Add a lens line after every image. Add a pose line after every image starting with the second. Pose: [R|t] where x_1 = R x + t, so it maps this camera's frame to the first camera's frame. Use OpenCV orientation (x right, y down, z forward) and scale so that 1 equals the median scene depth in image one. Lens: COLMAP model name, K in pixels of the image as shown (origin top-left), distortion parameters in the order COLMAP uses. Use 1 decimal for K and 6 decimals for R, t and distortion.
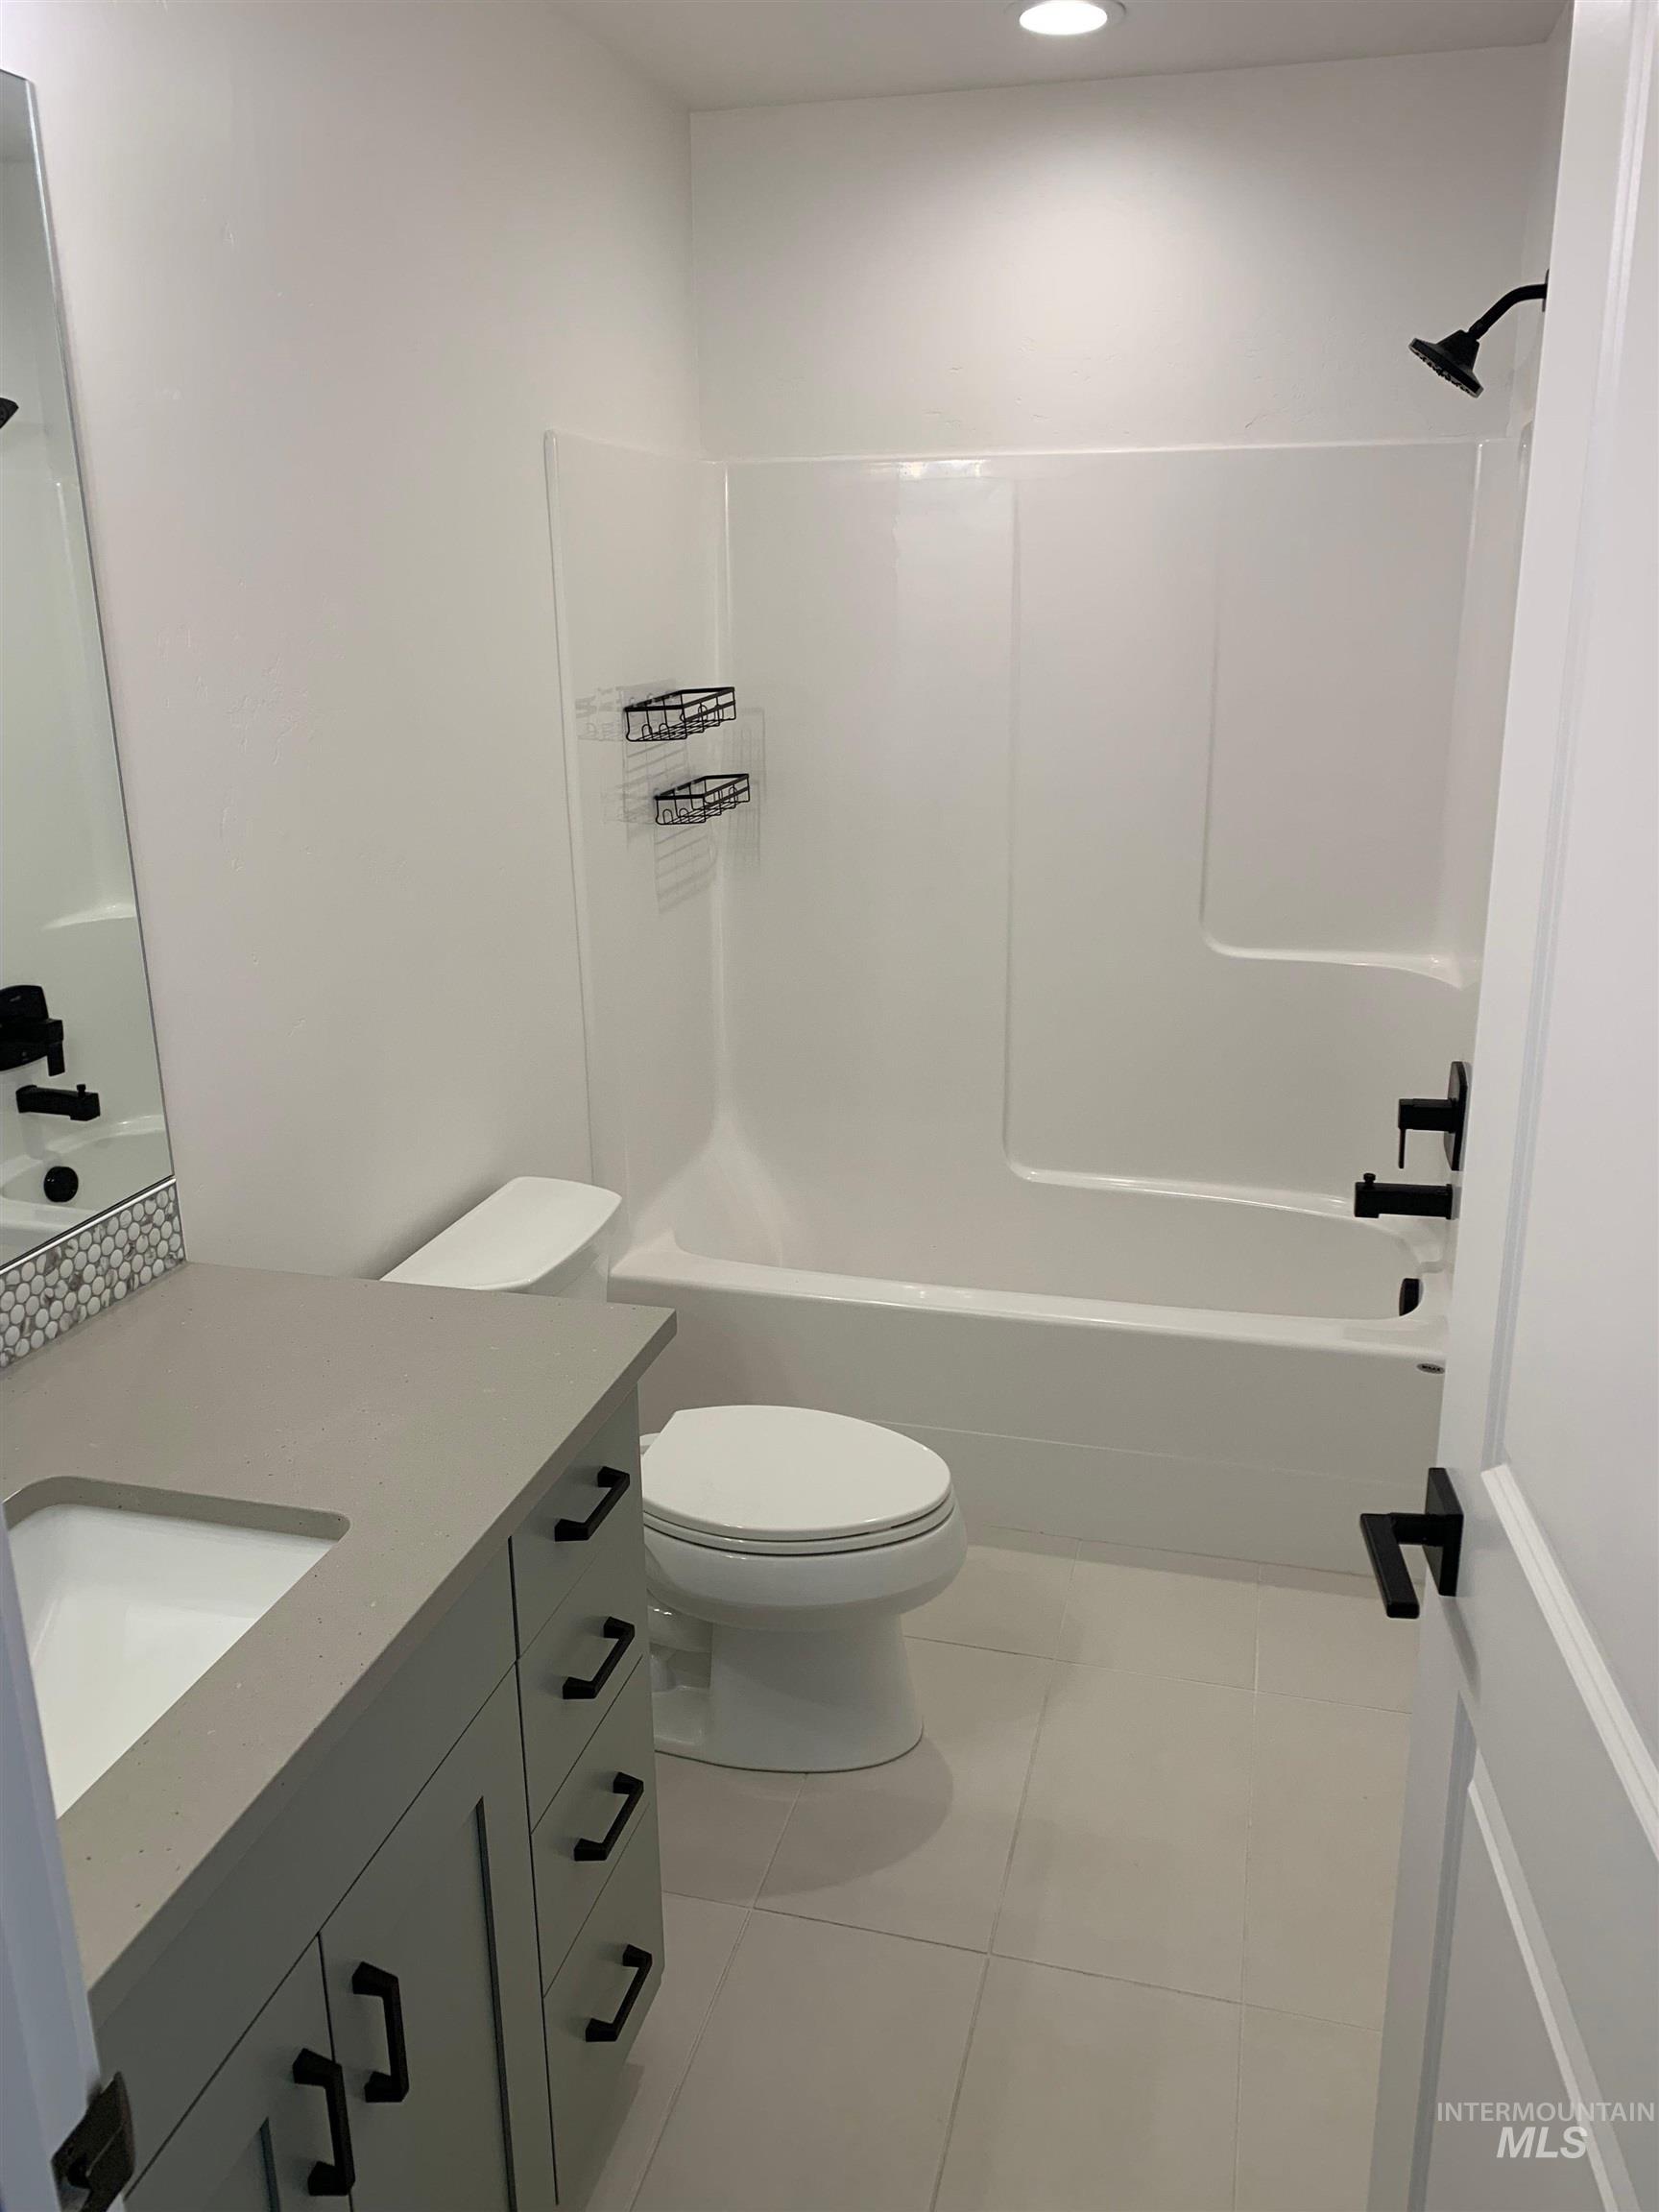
lens RADIAL K [[1704.3, 0, 829.5], [0, 1704.3, 1106.0], [0, 0, 1]] dist [-0.001525, -0.007576]
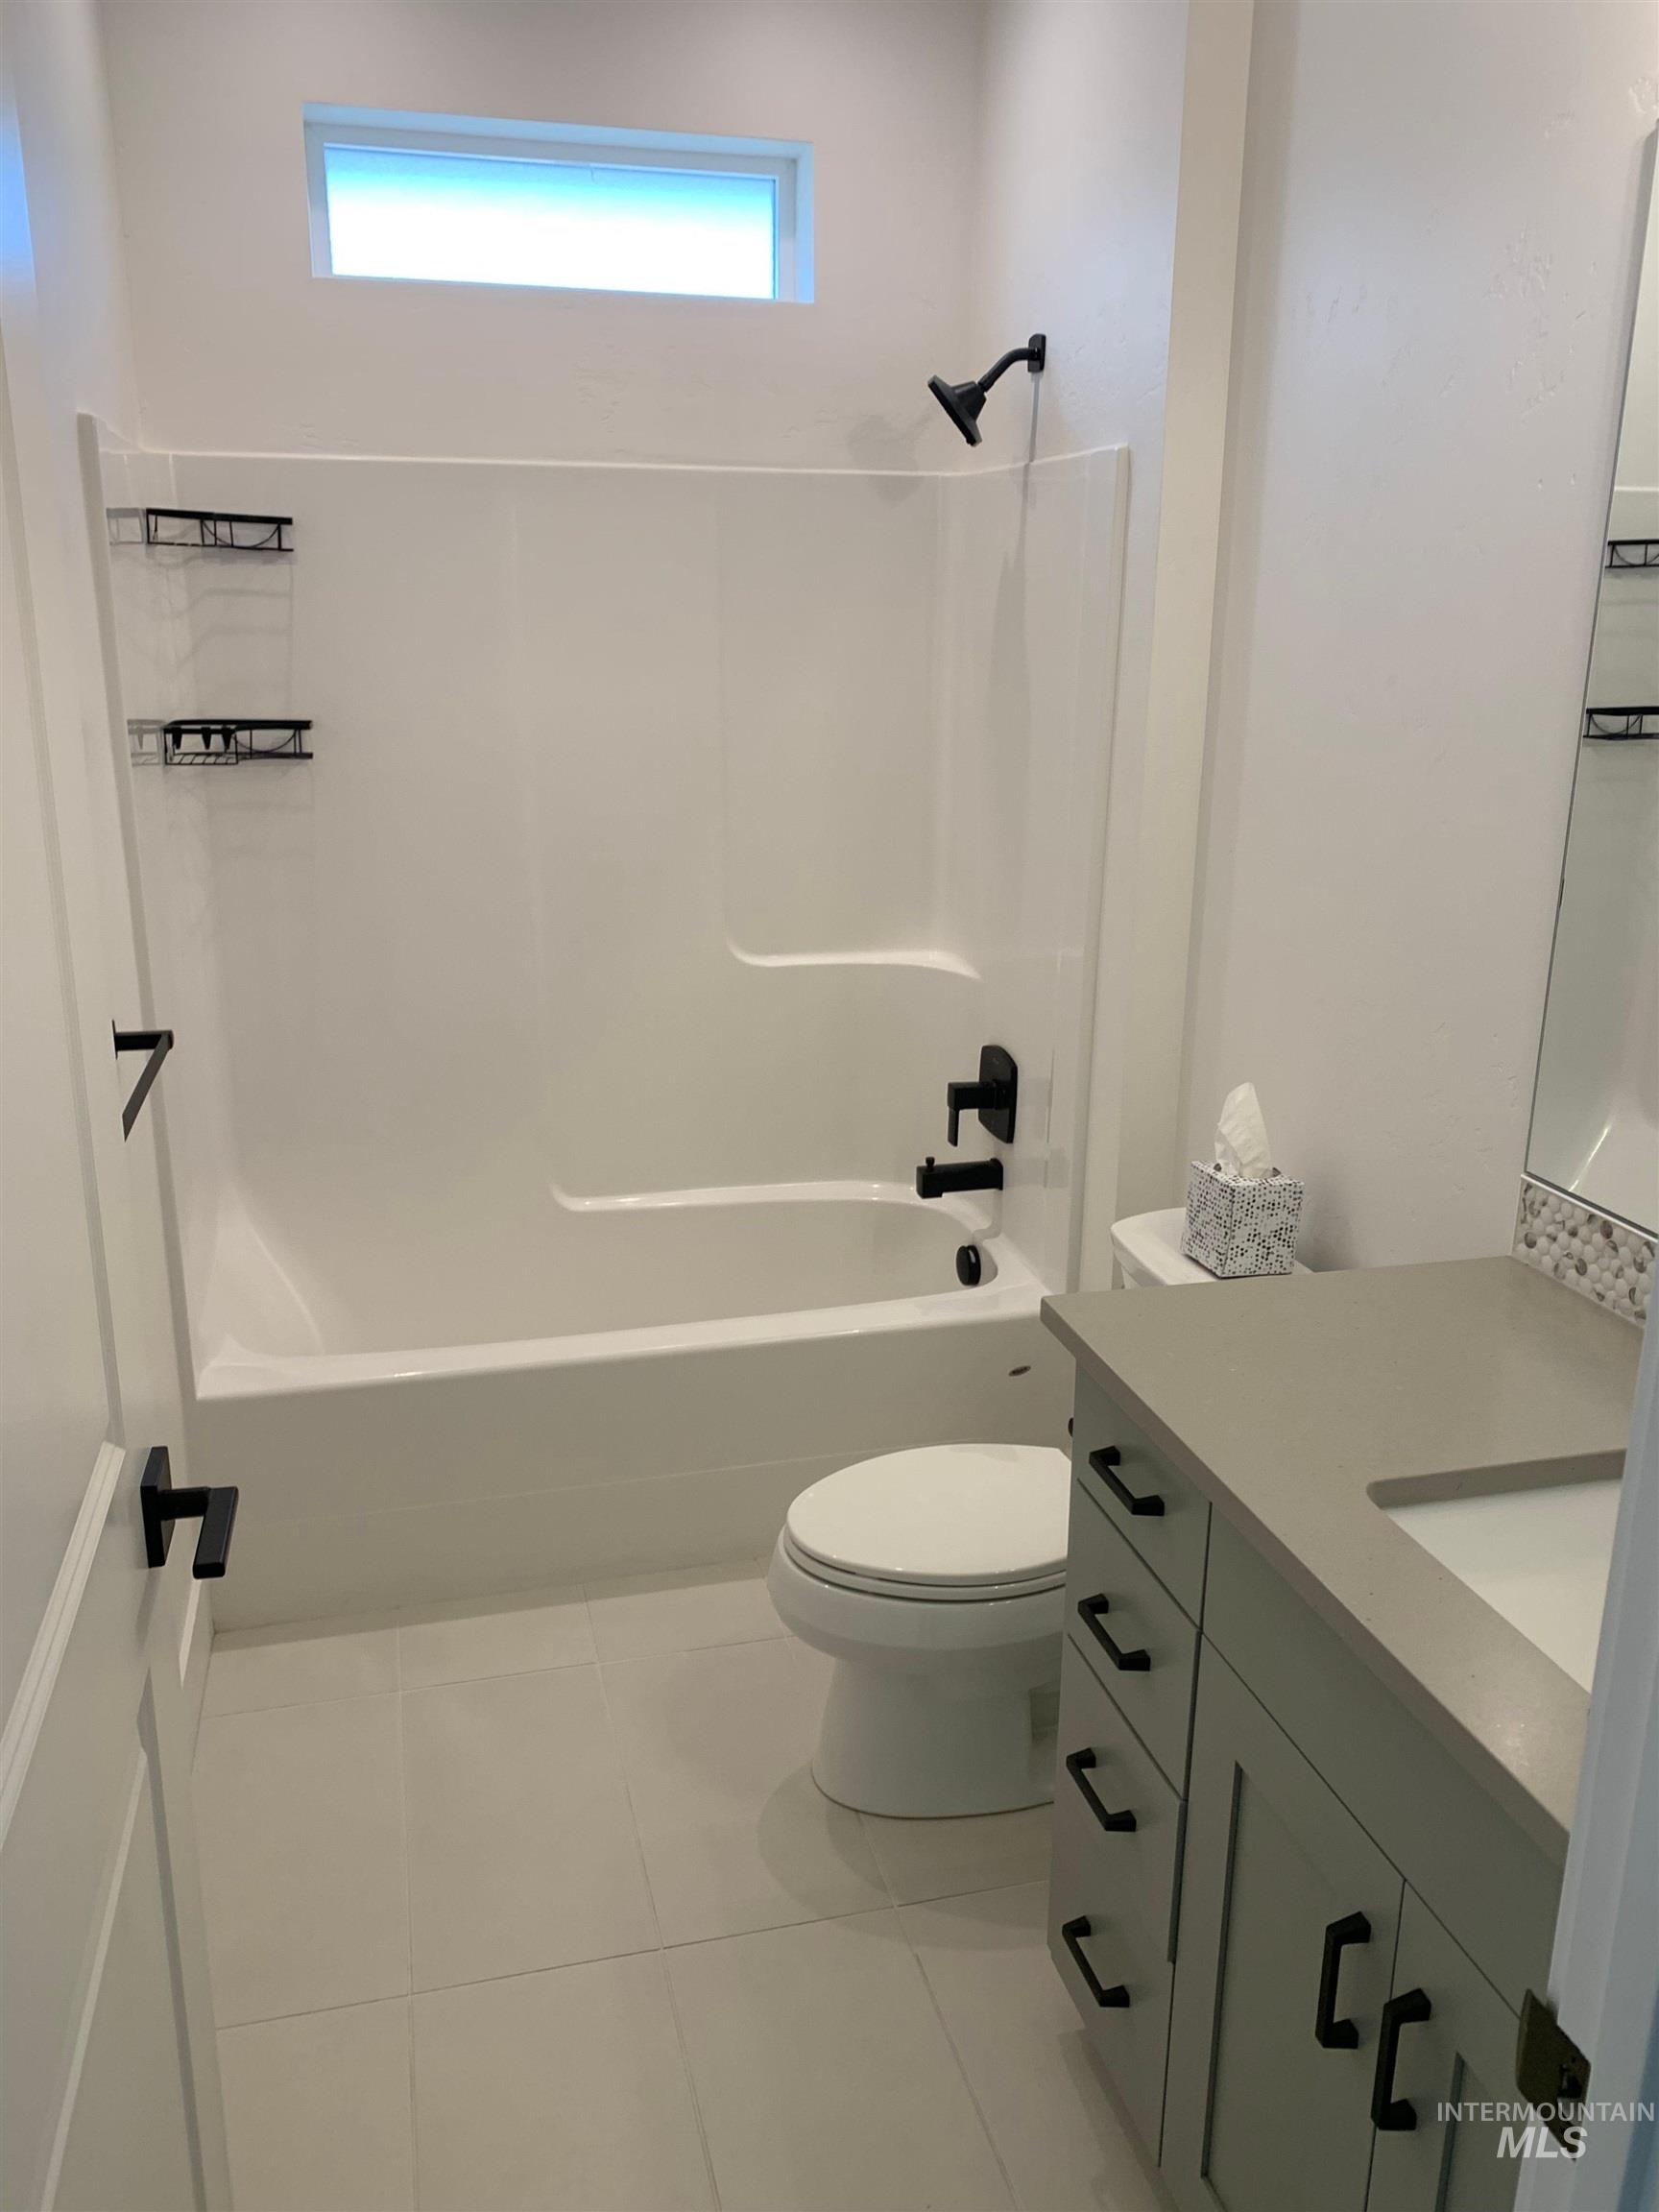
lens RADIAL K [[1704.3, 0, 829.5], [0, 1704.3, 1106.0], [0, 0, 1]] dist [-0.001525, -0.007576]
pose [[0.880107, -0.107503, 0.462444, -0.234394], [0.114742, 0.993316, 0.012541, -0.013373], [-0.460701, 0.042025, 0.886560, 0.072622]]
